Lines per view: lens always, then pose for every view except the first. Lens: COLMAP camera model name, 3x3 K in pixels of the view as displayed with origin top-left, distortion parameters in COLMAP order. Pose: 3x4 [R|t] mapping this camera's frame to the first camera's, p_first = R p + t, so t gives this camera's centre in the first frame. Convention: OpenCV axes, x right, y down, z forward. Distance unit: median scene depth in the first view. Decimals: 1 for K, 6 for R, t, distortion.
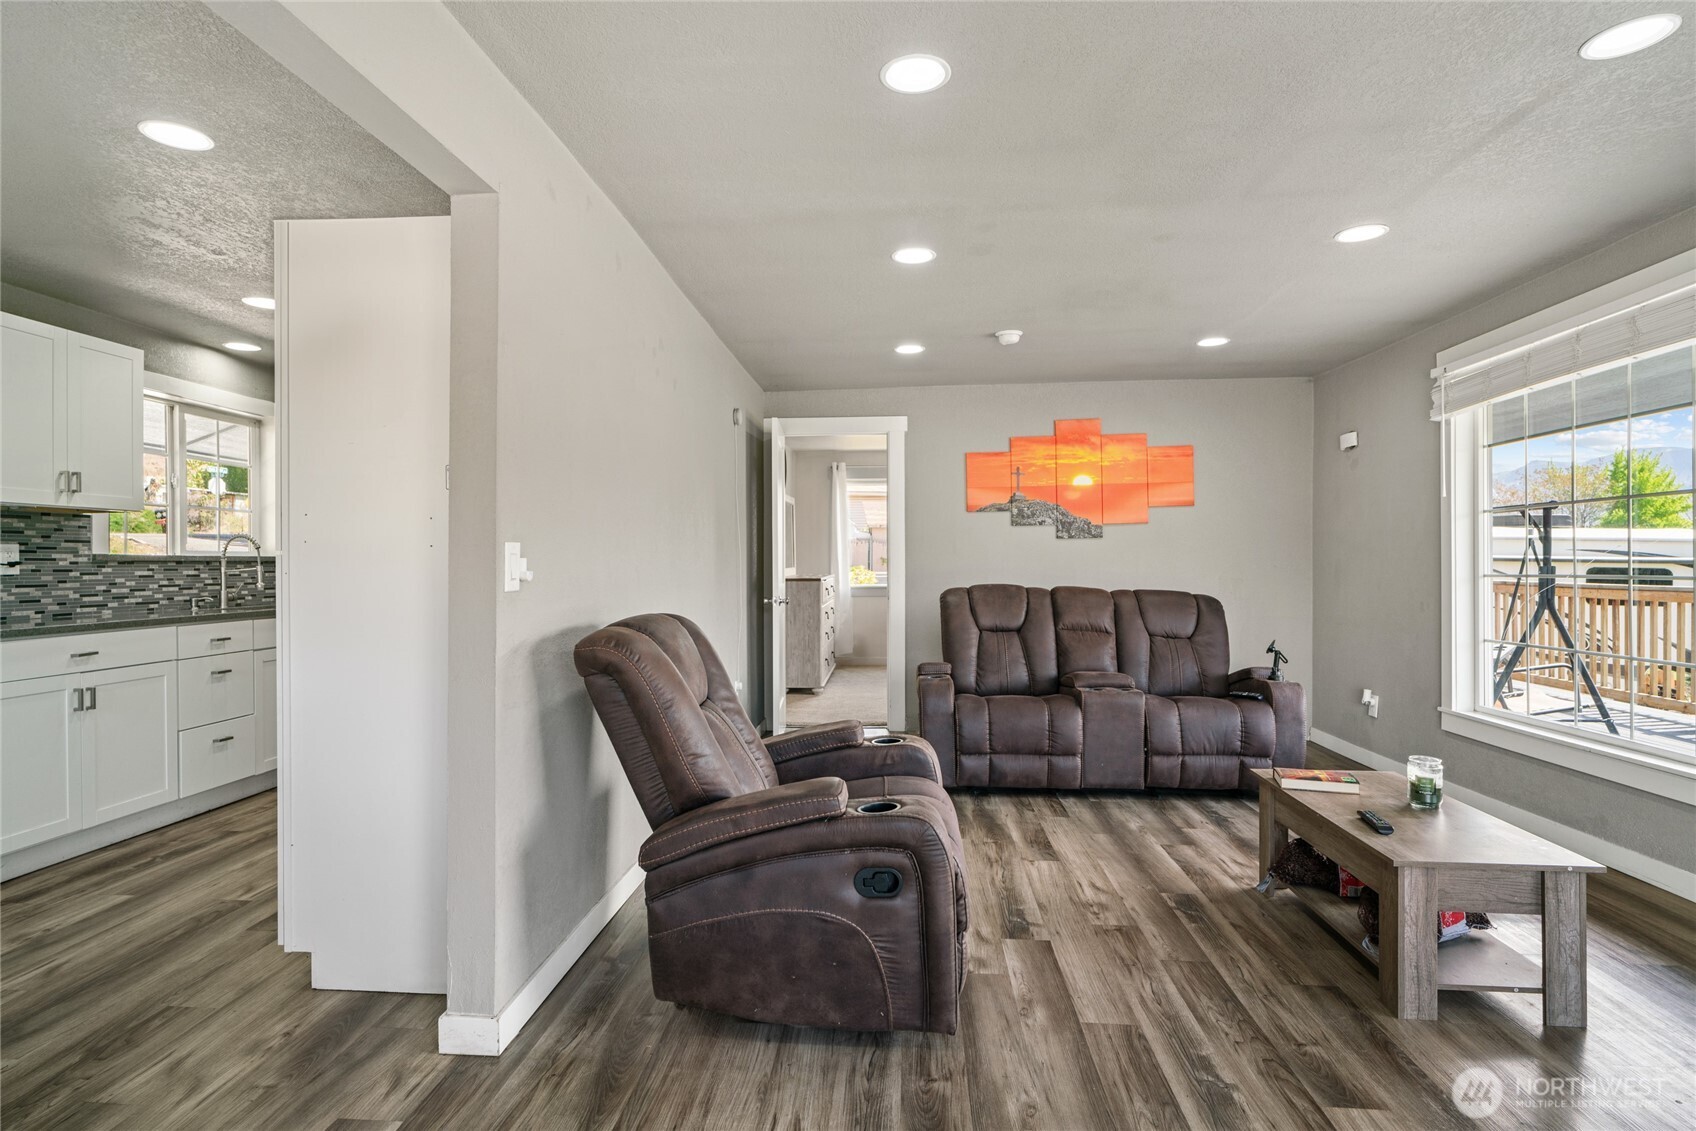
lens RADIAL K [[864.8, 0, 837.0], [0, 864.8, 557.3], [0, 0, 1]] dist [-0.009443, -0.000967]
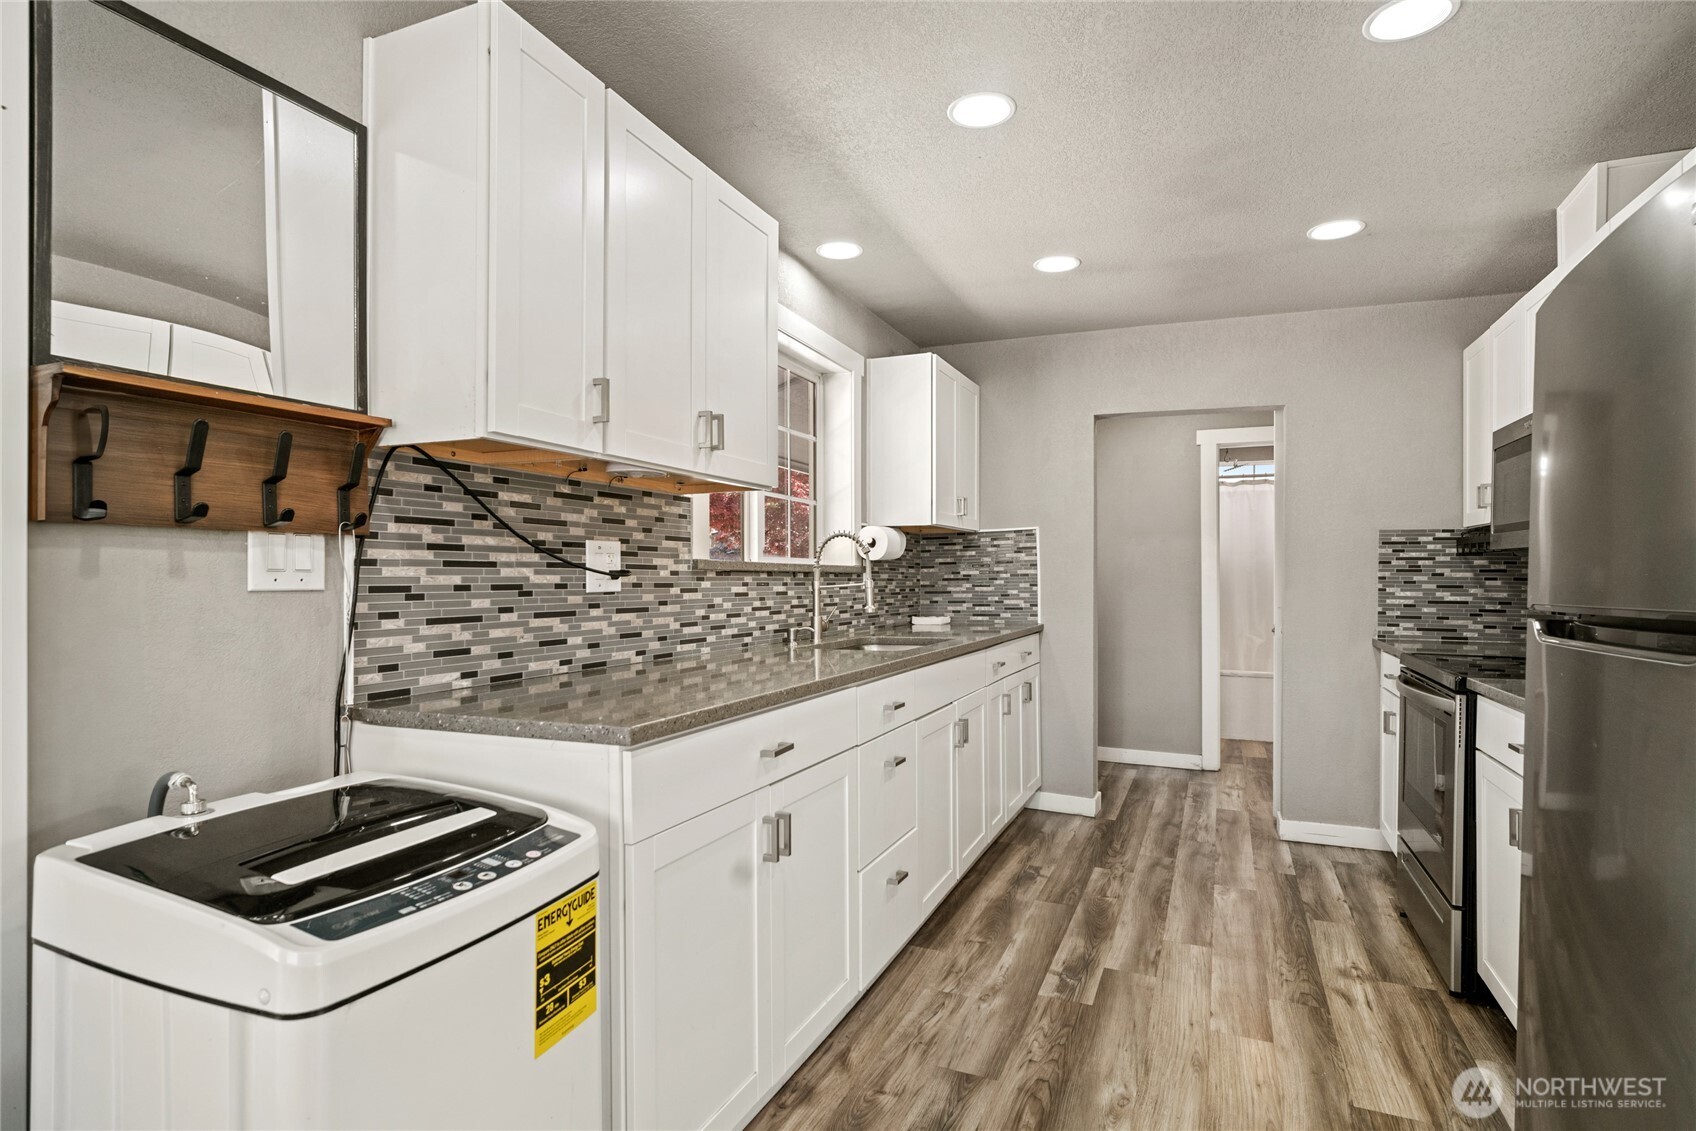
lens RADIAL K [[864.8, 0, 849.8], [0, 864.8, 569.6], [0, 0, 1]] dist [-0.009443, -0.000967]
pose [[0.949031, 0.004195, -0.315156, -0.573136], [-0.005061, 0.999985, -0.001930, 0.004704], [0.315143, 0.003427, 0.949038, 0.443493]]
